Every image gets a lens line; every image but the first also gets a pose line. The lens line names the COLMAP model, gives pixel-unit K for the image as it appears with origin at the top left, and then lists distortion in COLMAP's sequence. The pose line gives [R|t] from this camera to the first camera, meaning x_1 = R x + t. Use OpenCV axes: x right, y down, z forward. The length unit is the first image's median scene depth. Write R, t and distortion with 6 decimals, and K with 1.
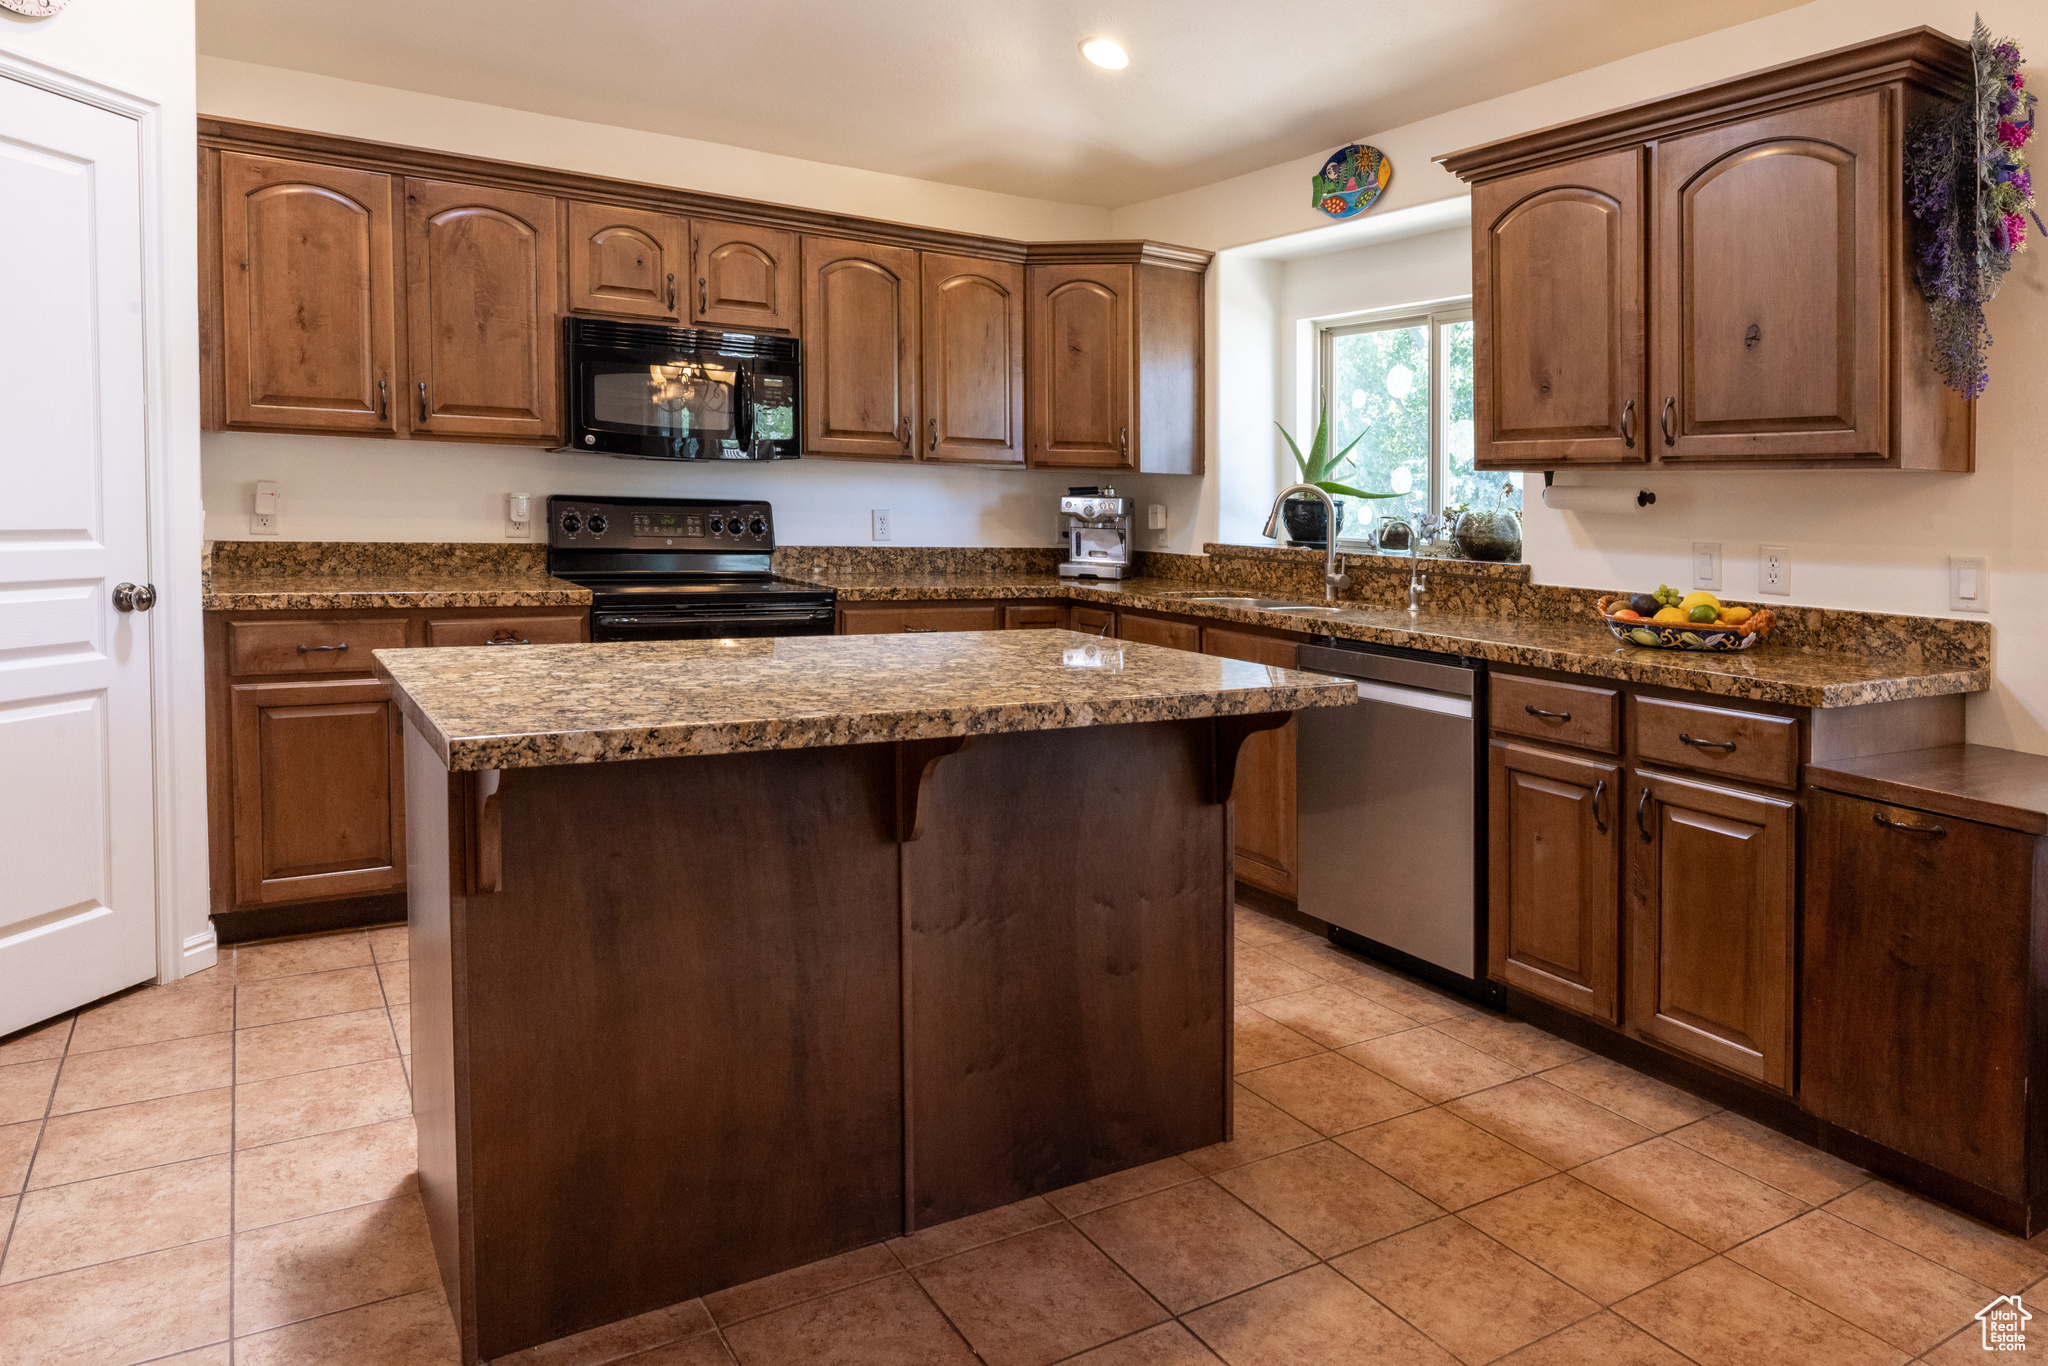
lens RADIAL K [[1289.0, 0, 1037.2], [0, 1289.0, 509.5], [0, 0, 1]] dist [-0.002994, -0.000531]
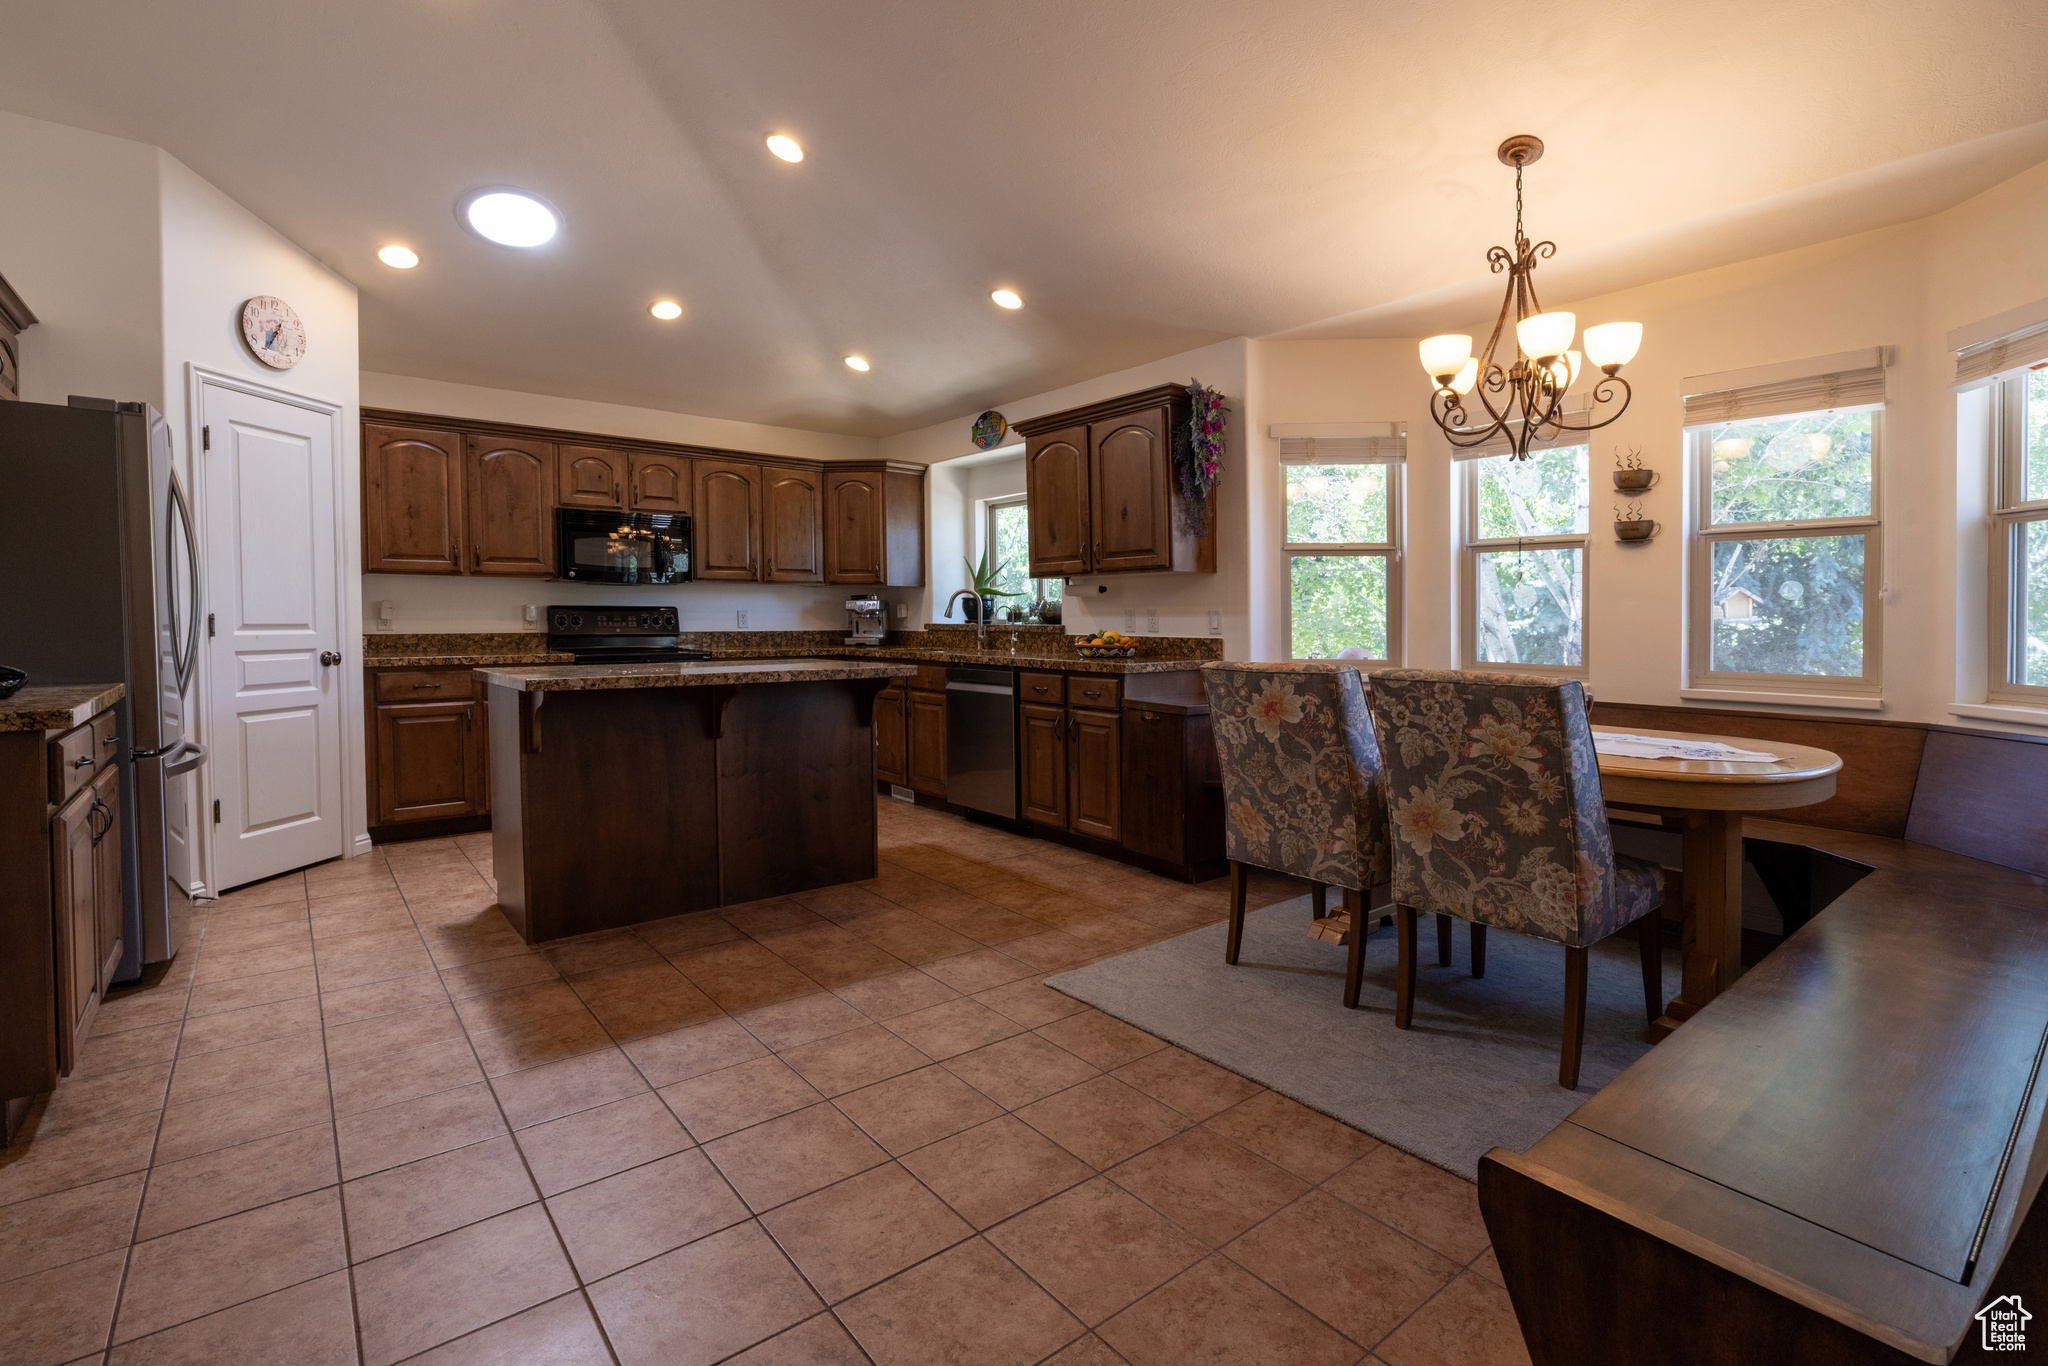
lens RADIAL K [[926.2, 0, 1010.9], [0, 926.2, 574.9], [0, 0, 1]] dist [-0.006109, 0.001025]
pose [[0.992966, -0.023210, 0.116106, 0.167567], [0.028954, 0.998426, -0.048034, 0.039406], [-0.114808, 0.051058, 0.992075, -0.526011]]
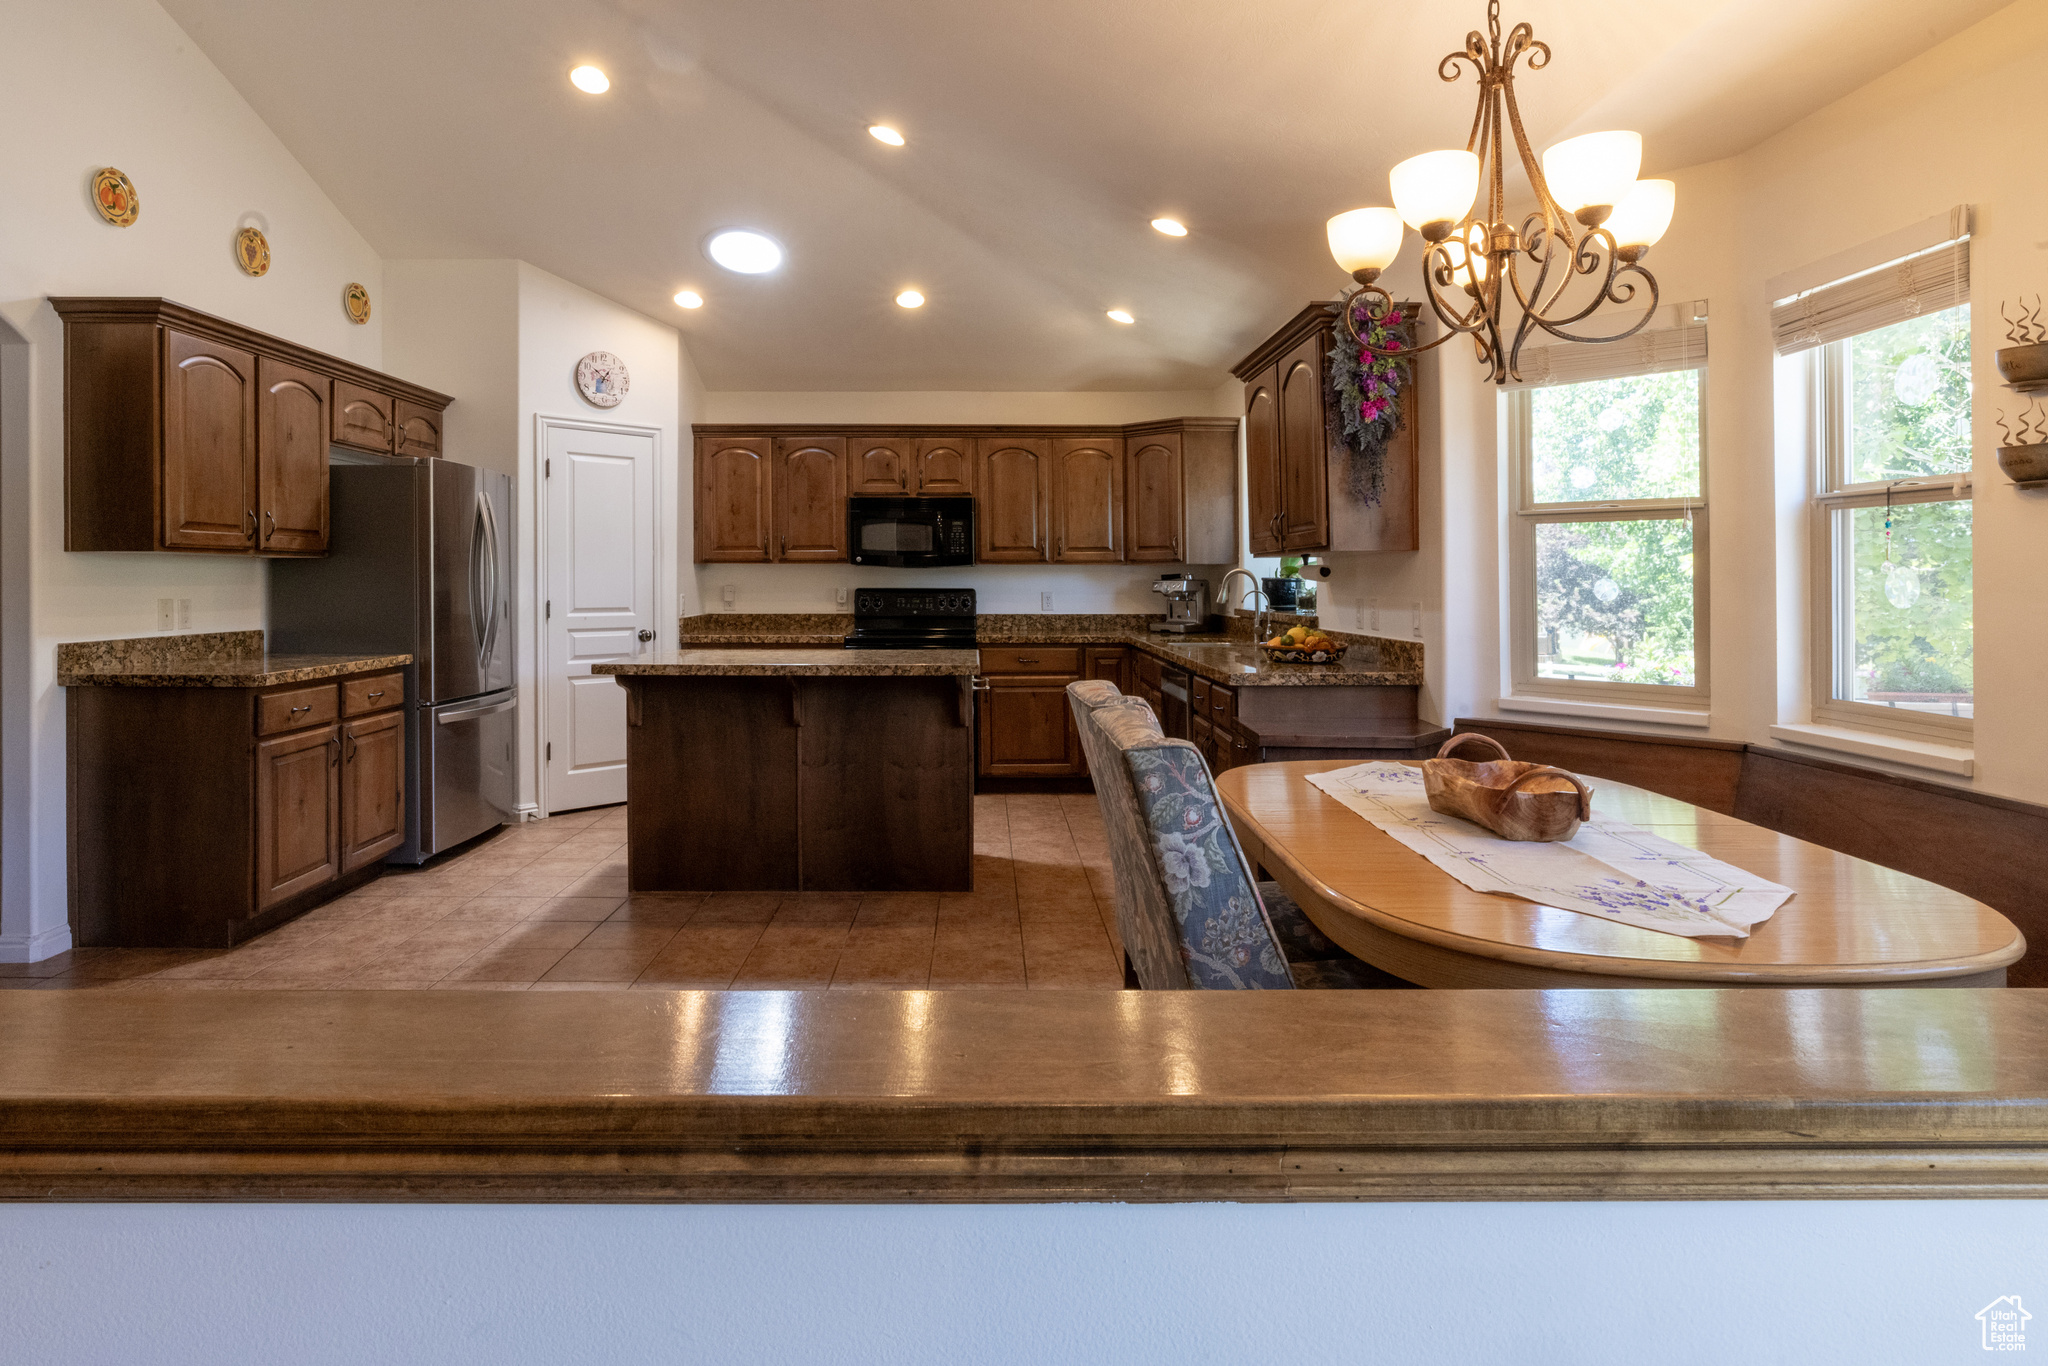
lens RADIAL K [[1057.8, 0, 962.5], [0, 1057.8, 519.4], [0, 0, 1]] dist [-0.010956, 0.000556]
pose [[0.851739, -0.061154, -0.520385, 0.857476], [0.022140, 0.996479, -0.080865, 0.025198], [0.523498, 0.057354, 0.850095, -0.390775]]
